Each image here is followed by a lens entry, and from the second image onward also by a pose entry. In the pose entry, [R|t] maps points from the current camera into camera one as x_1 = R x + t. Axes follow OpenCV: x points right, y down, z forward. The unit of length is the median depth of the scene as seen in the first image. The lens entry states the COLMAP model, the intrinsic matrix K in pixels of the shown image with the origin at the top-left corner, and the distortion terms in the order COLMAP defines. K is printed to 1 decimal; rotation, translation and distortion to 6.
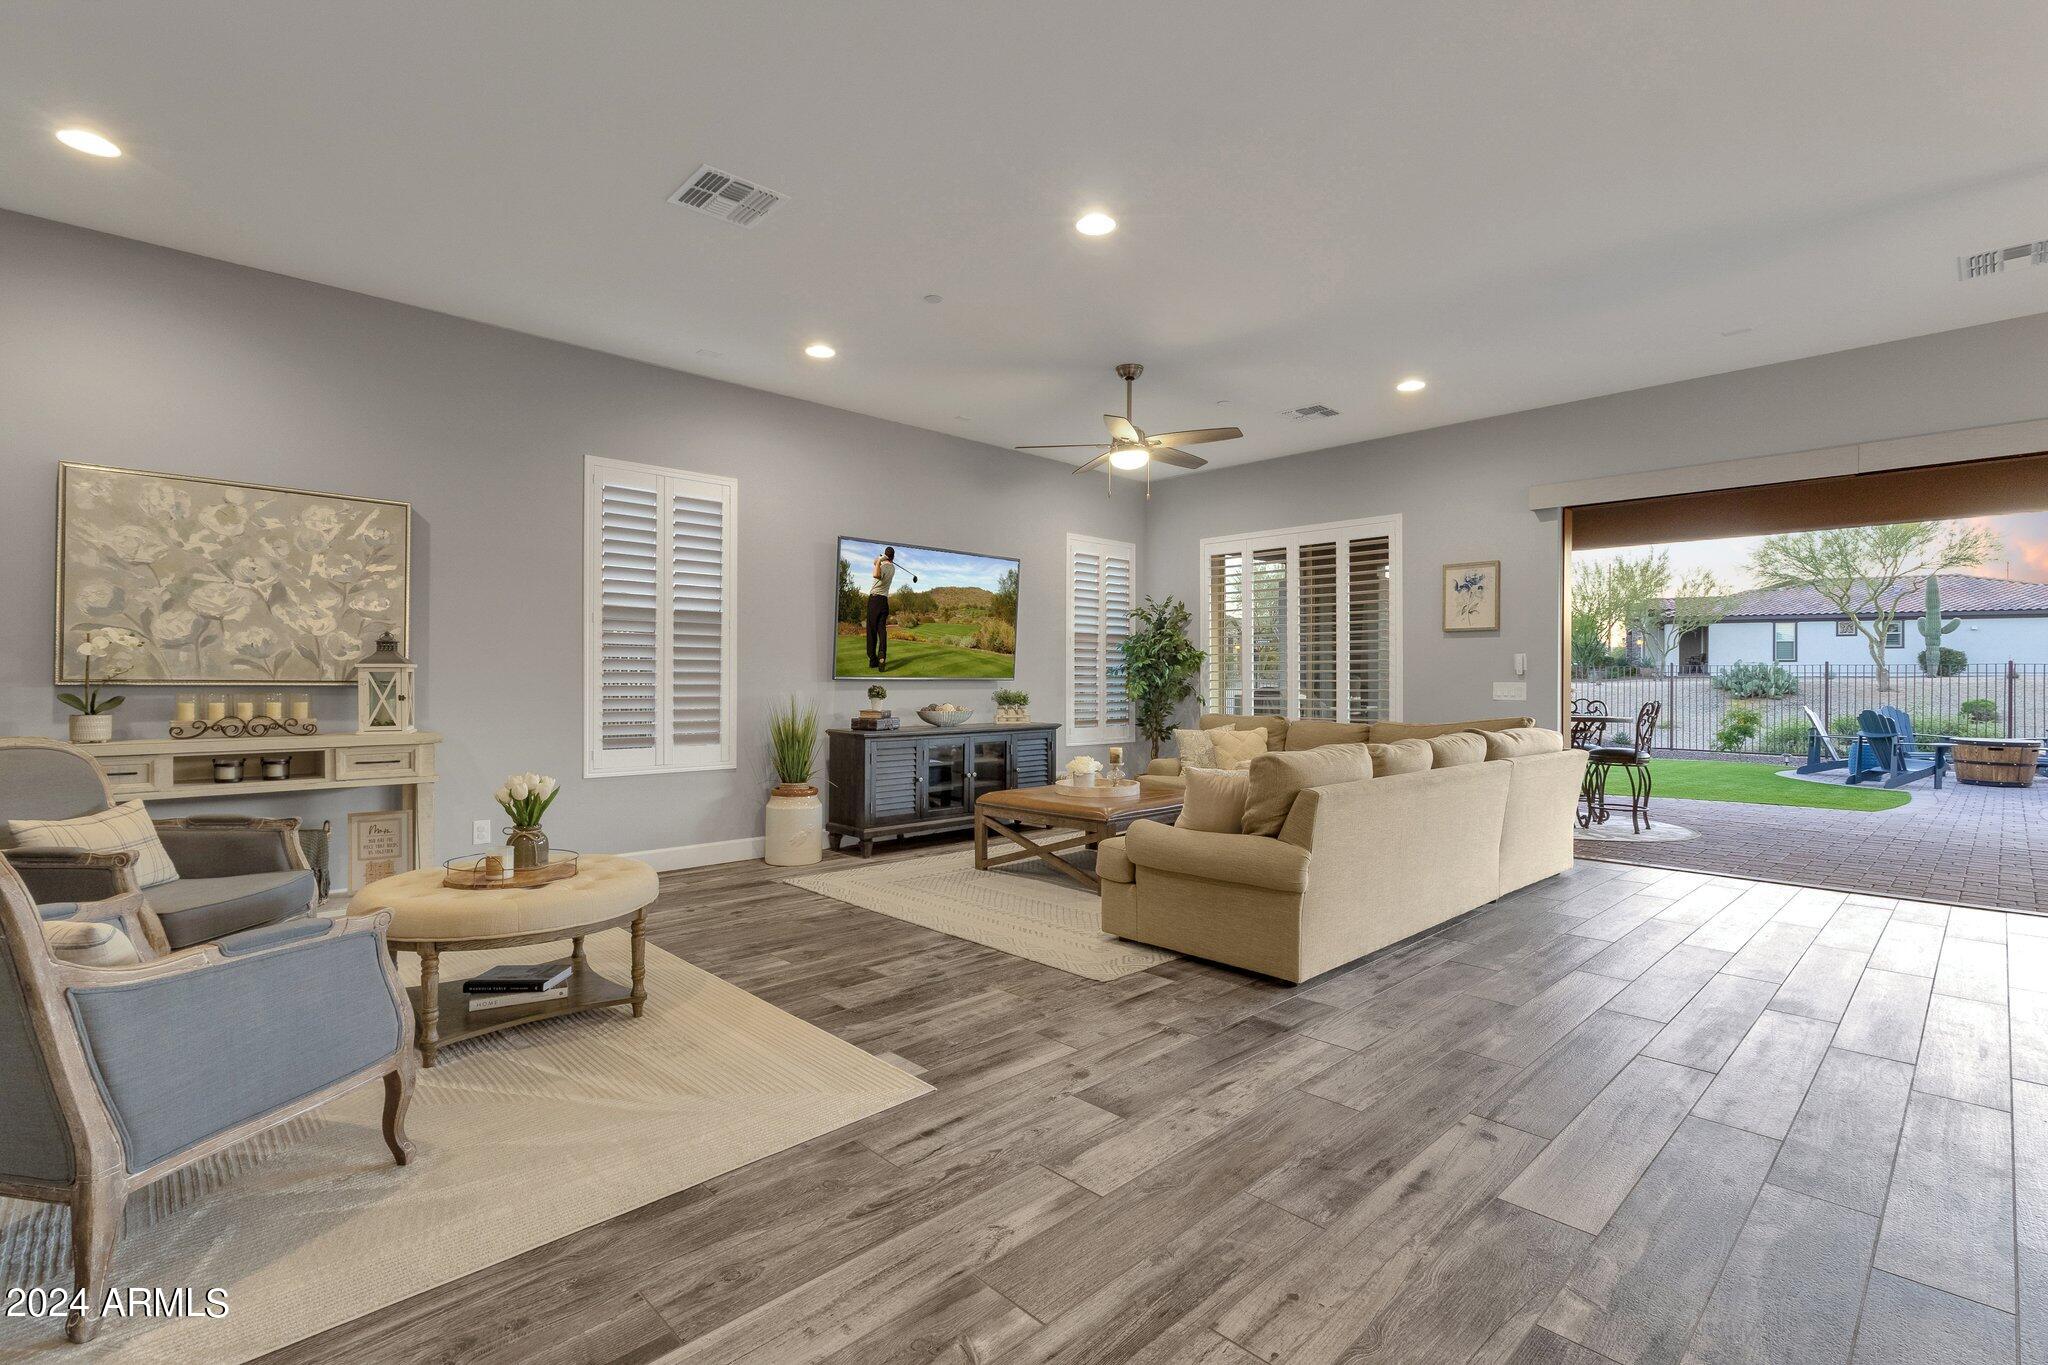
lens RADIAL K [[929.0, 0, 1027.5], [0, 929.0, 676.0], [0, 0, 1]] dist [-0.001536, 0.000122]
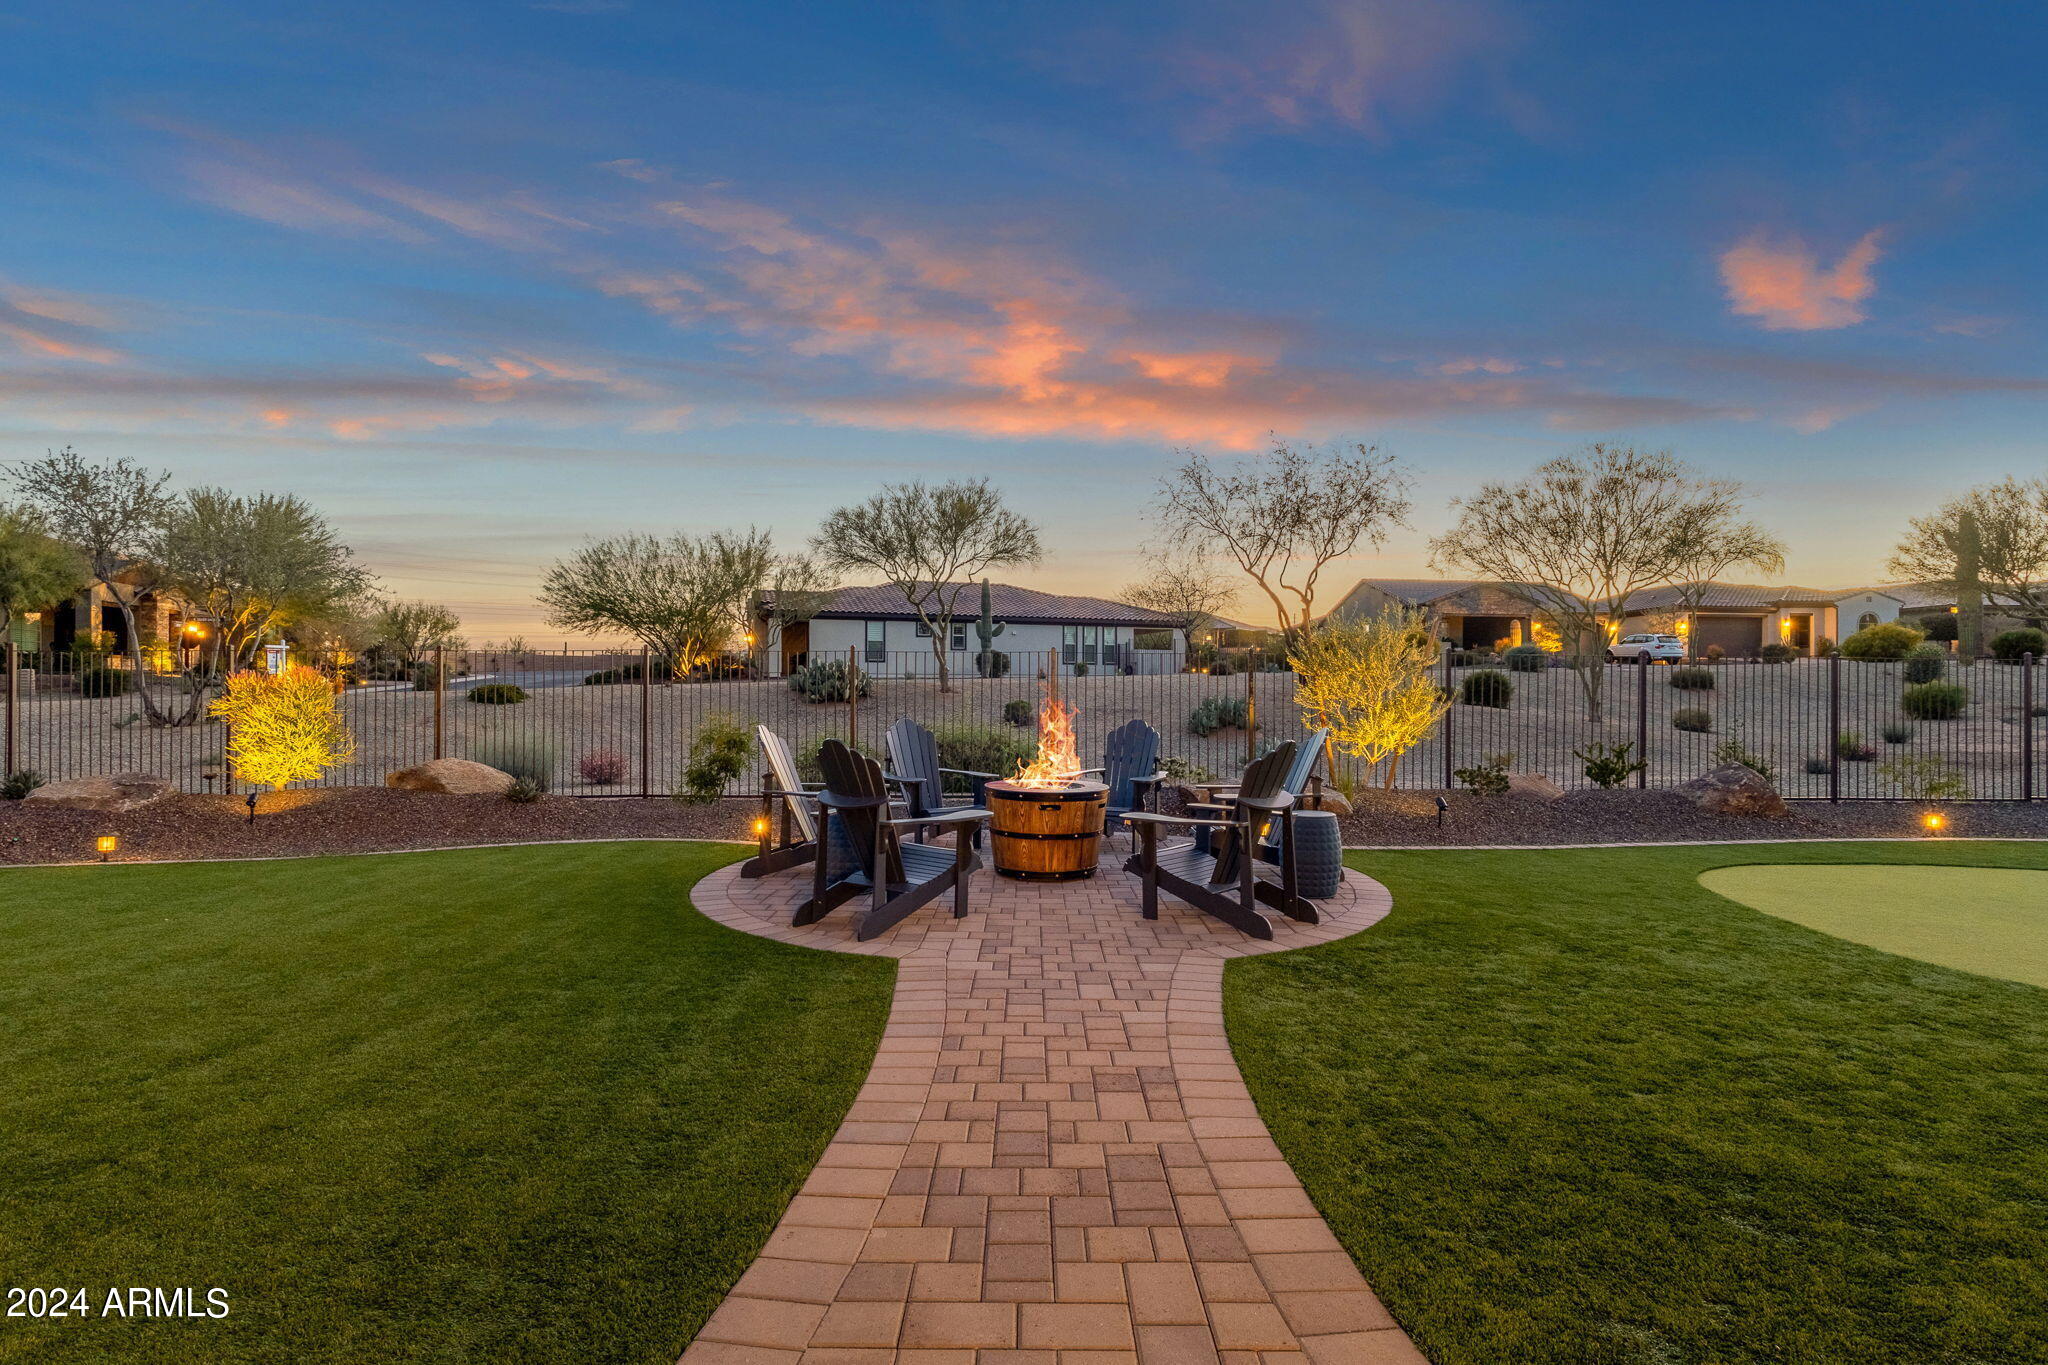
lens RADIAL K [[1001.8, 0, 1028.4], [0, 1001.8, 682.7], [0, 0, 1]] dist [-0.000794, 0.000154]
pose [[0.688915, 0.000271, 0.724842, 0.275944], [-0.002521, 0.999995, 0.002023, 0.004805], [-0.724837, -0.003221, 0.688912, 0.272423]]
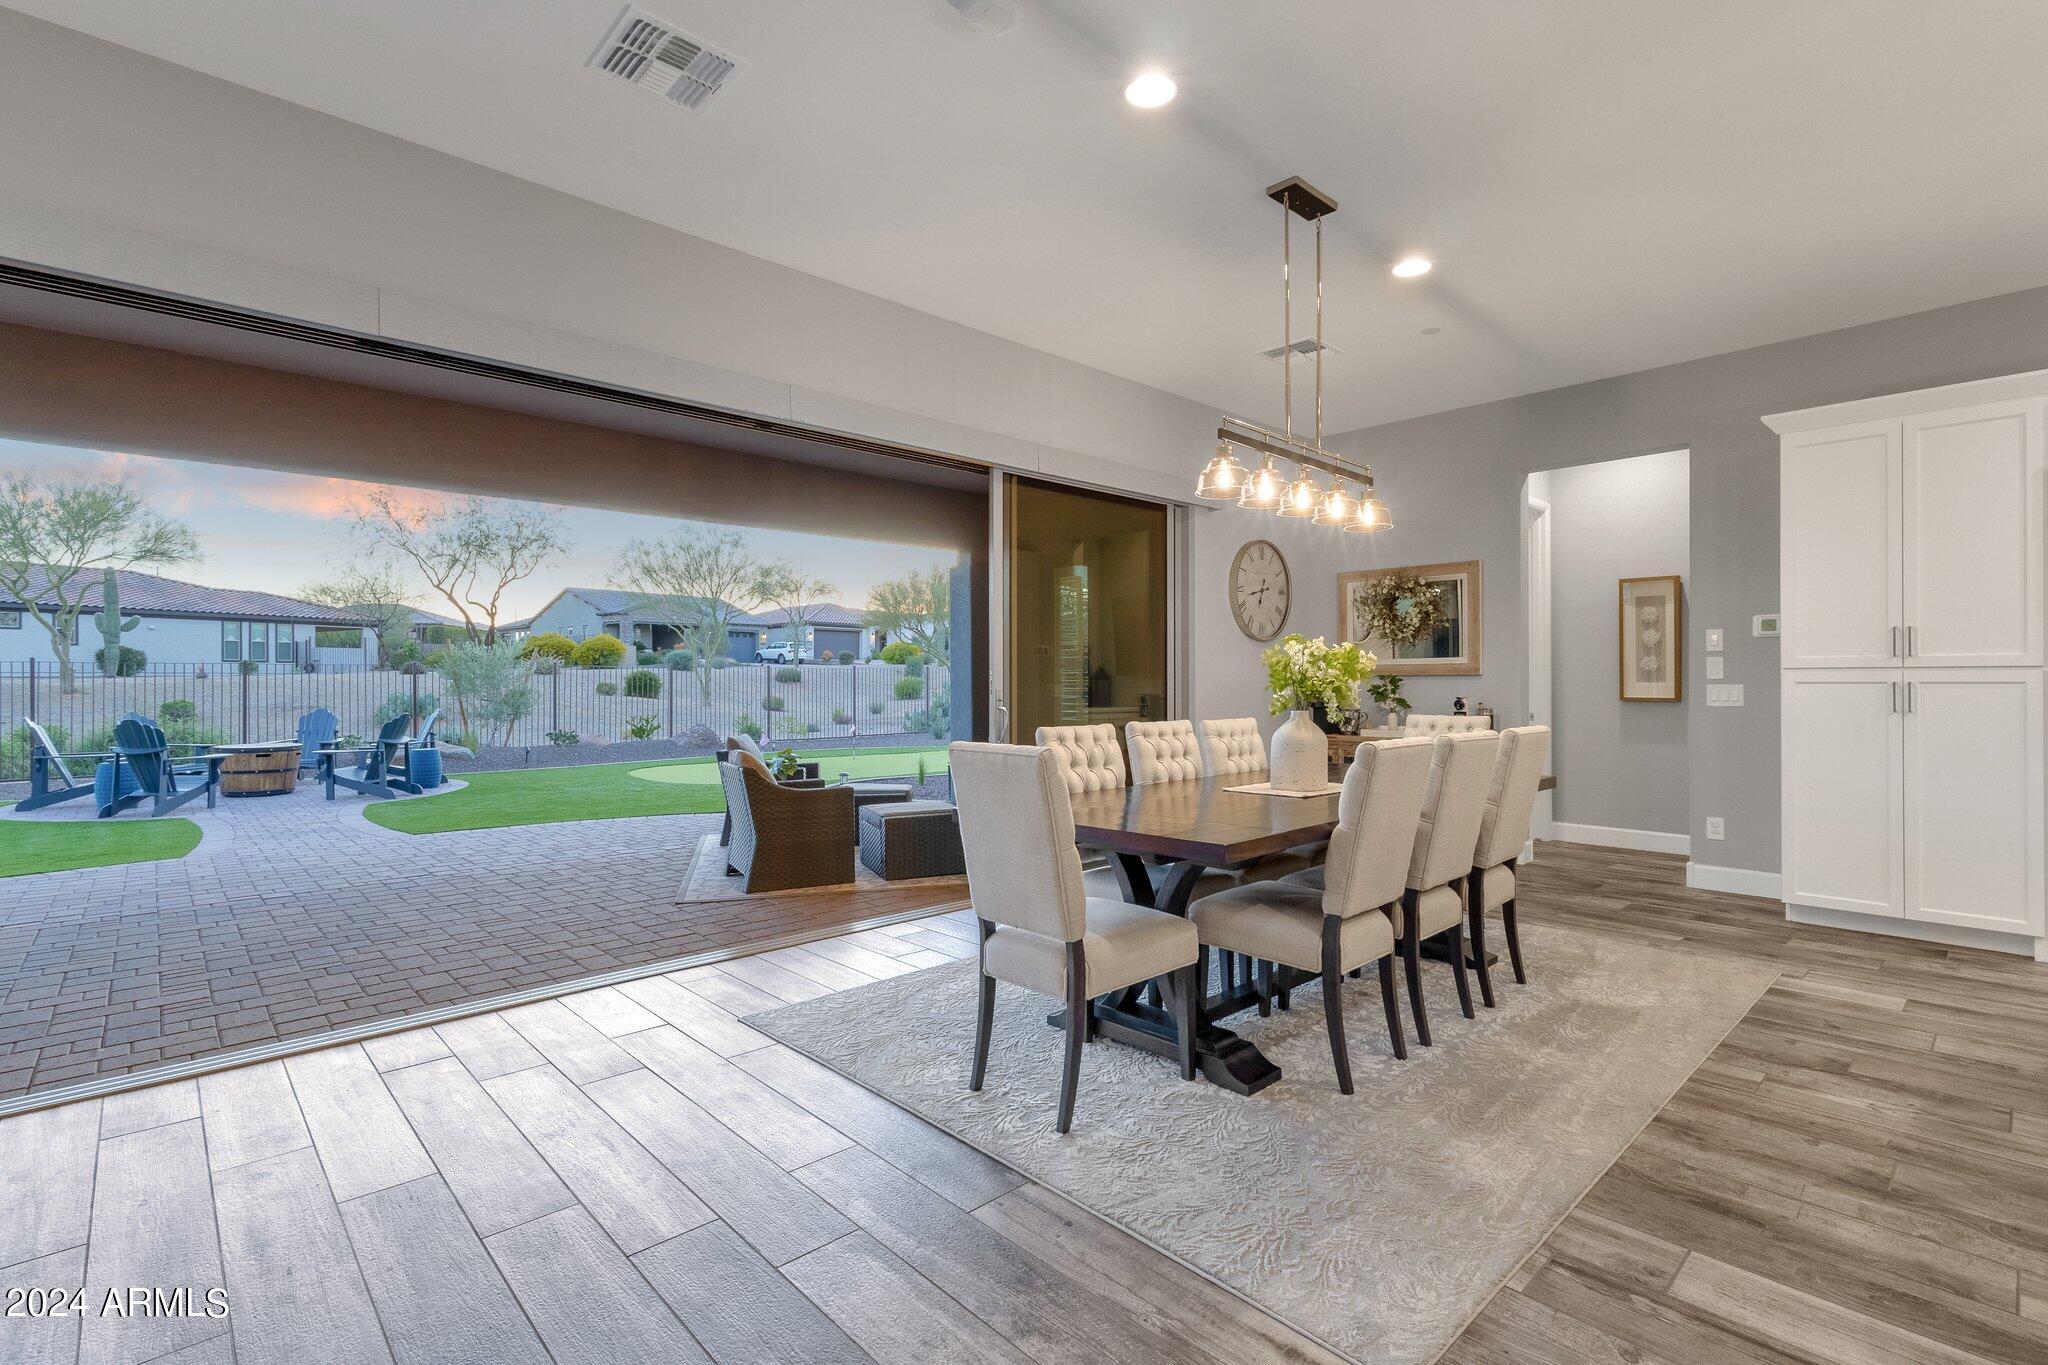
lens RADIAL K [[929.0, 0, 1027.7], [0, 929.0, 677.9], [0, 0, 1]] dist [-0.001536, 0.000122]
pose [[0.000108, -0.003476, 0.999994, 0.053300], [0.001869, 0.999992, 0.003476, 0.000125], [-0.999998, 0.001868, 0.000115, 0.103456]]
